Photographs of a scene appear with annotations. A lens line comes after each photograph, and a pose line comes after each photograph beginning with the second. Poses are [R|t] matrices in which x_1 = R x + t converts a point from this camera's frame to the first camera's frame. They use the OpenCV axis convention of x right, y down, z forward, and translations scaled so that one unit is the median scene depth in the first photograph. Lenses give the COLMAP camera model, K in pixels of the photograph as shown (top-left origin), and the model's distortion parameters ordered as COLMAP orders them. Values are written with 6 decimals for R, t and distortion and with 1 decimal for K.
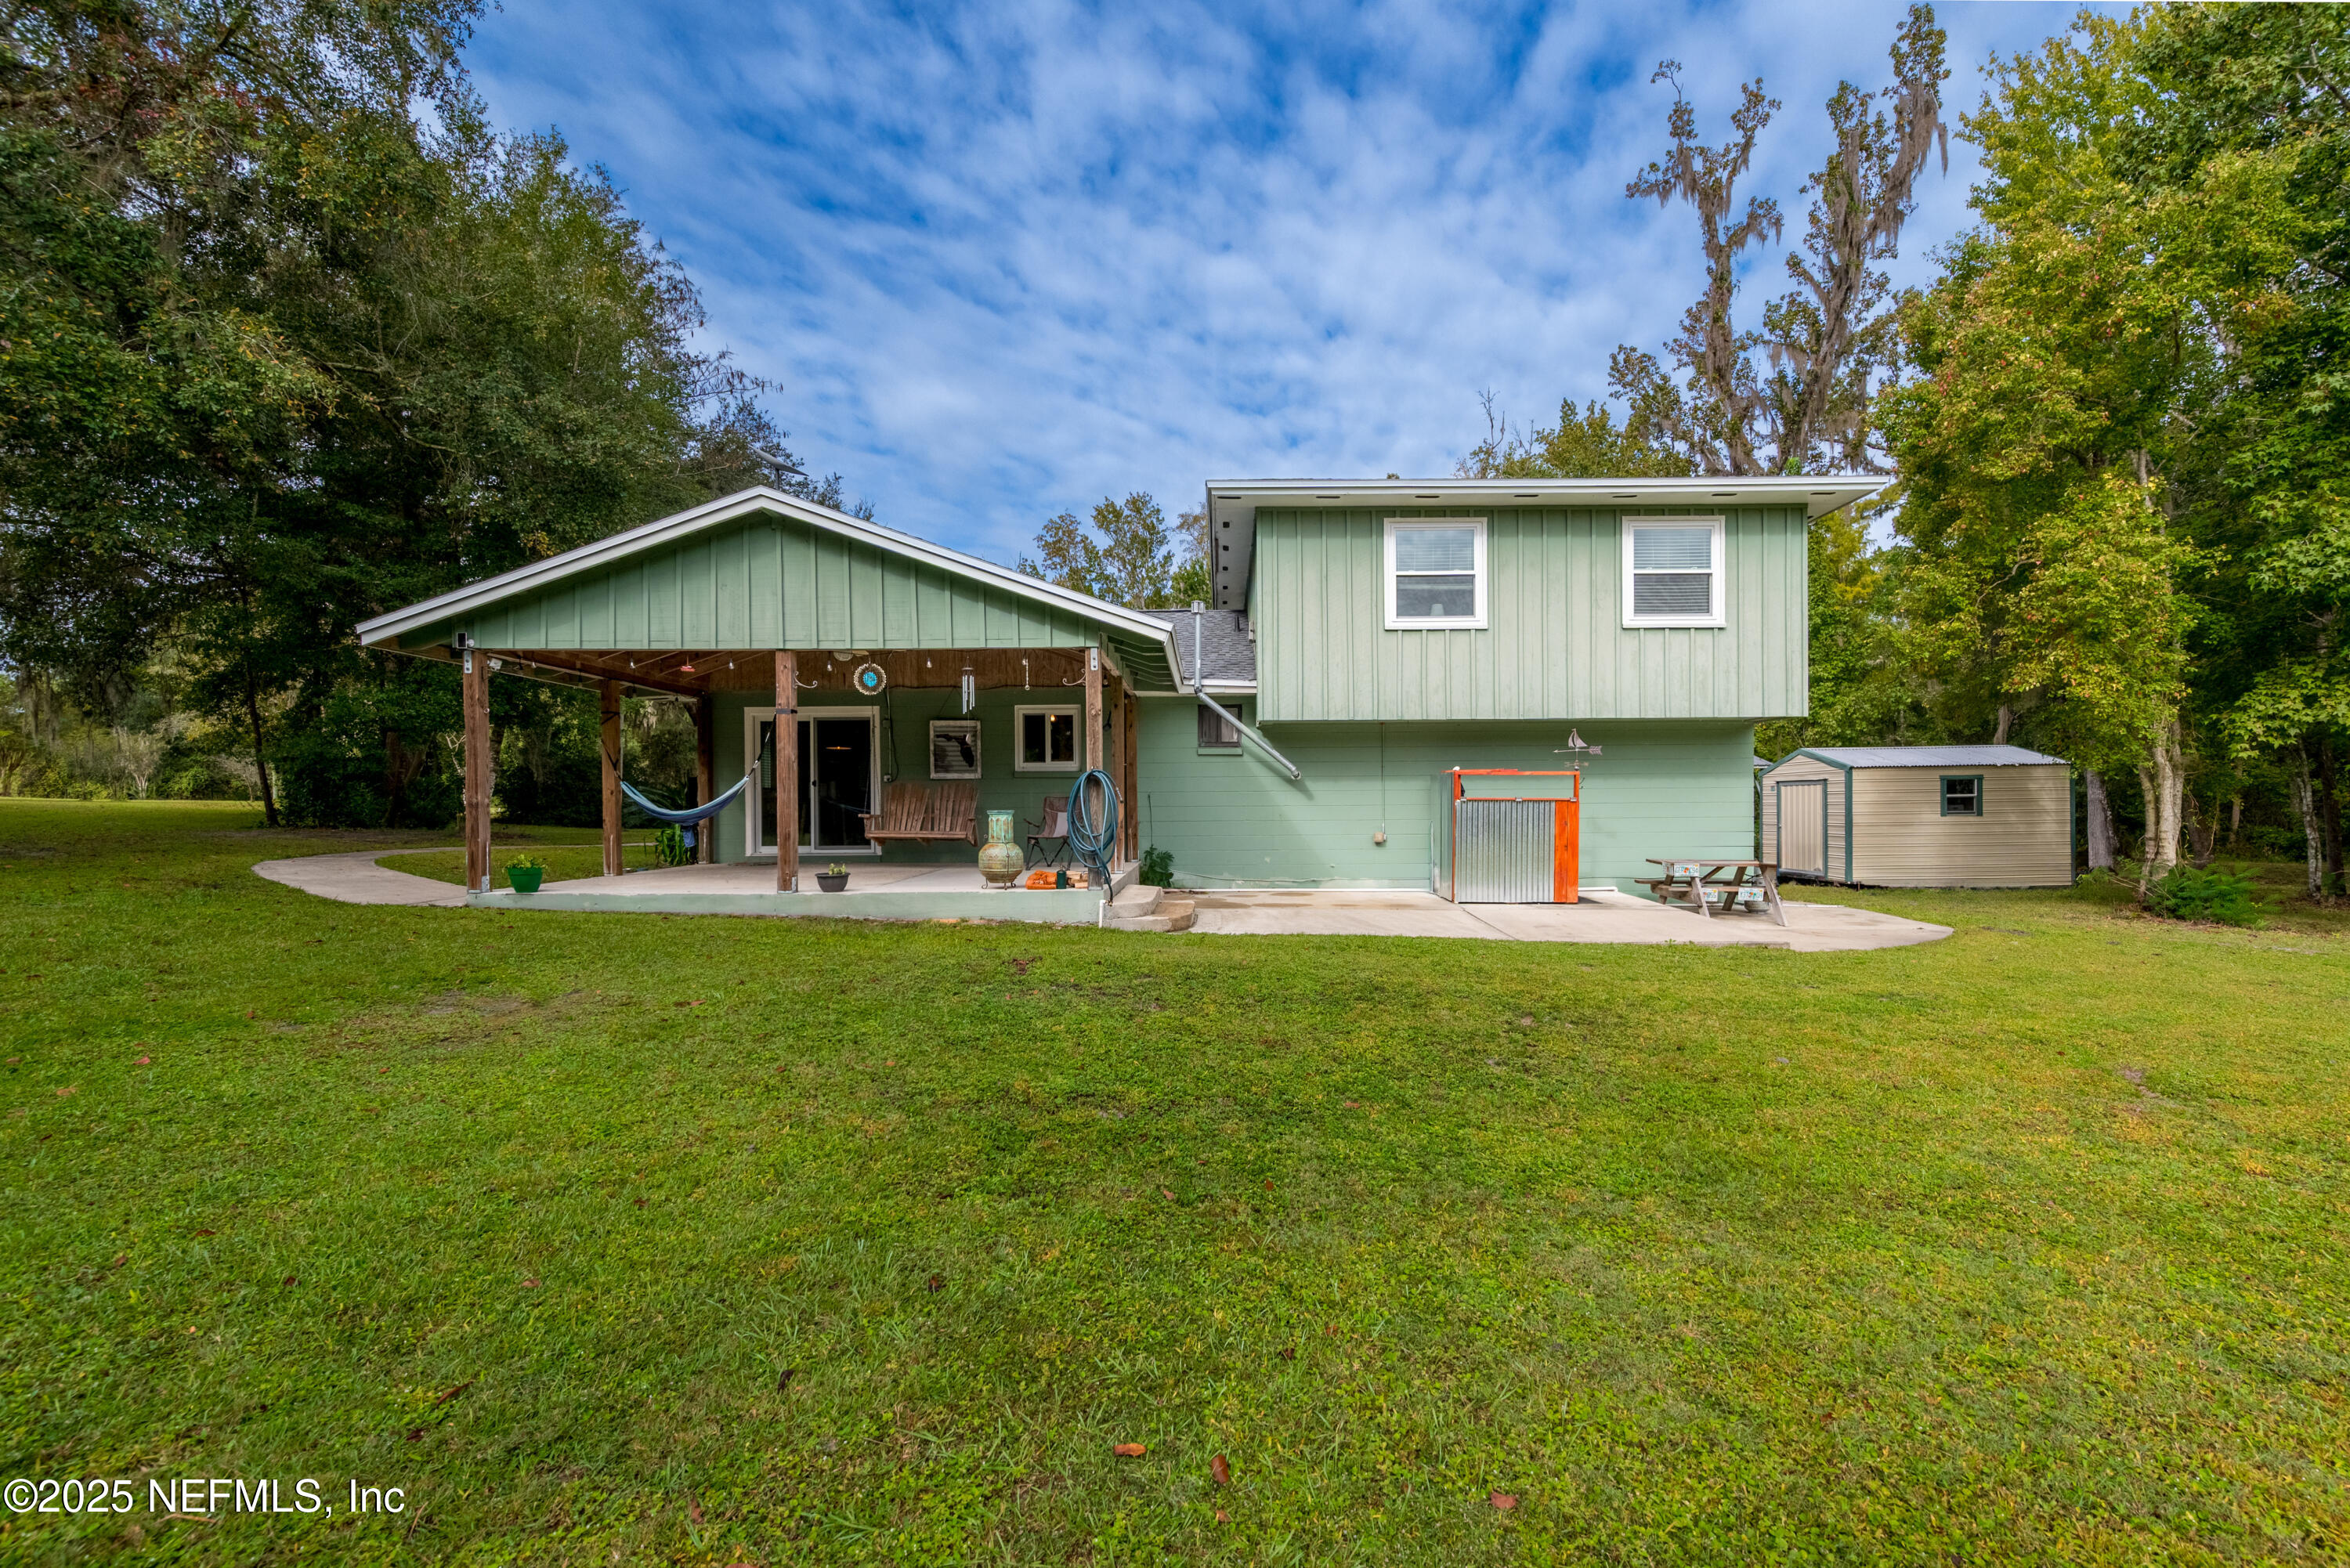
lens RADIAL K [[982.3, 0, 1207.9], [0, 982.3, 824.2], [0, 0, 1]] dist [0.000624, -0.000585]
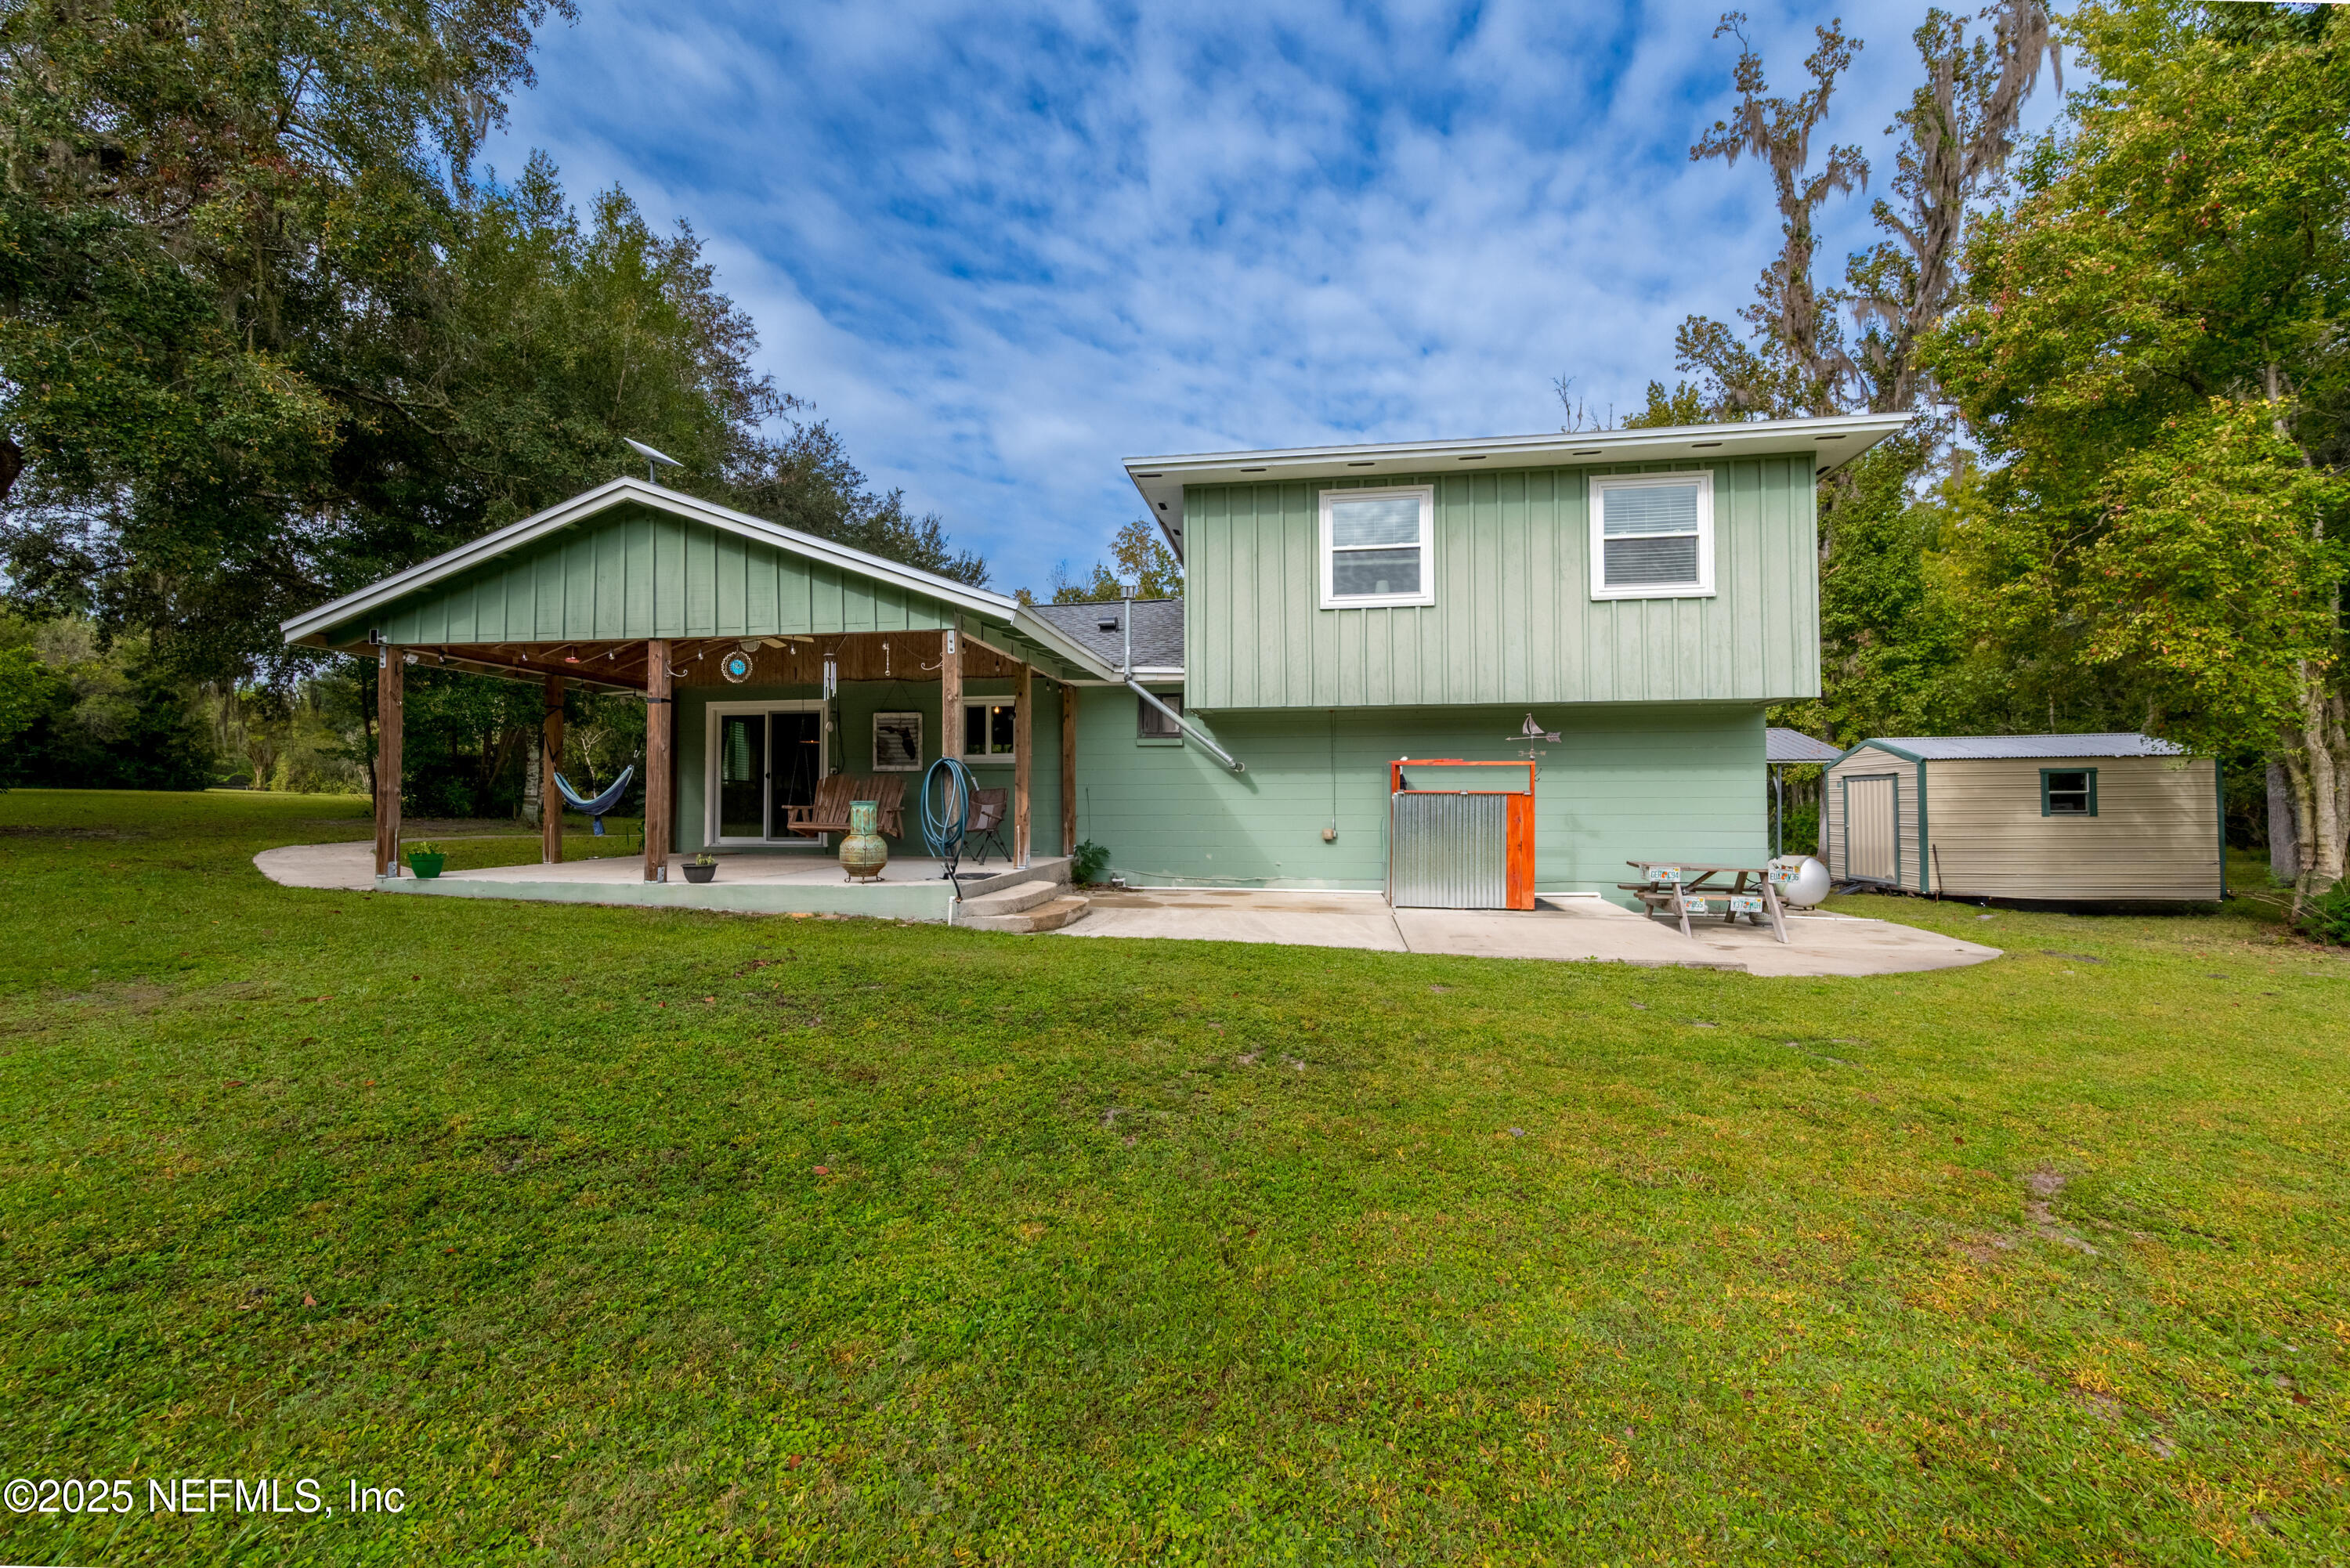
lens RADIAL K [[958.3, 0, 1154.4], [0, 958.3, 788.5], [0, 0, 1]] dist [-0.000275, 0.000118]
pose [[0.988228, 0.002323, -0.152971, 0.163303], [-0.007640, 0.999386, -0.034181, 0.002851], [0.152797, 0.034947, 0.987639, 0.088708]]
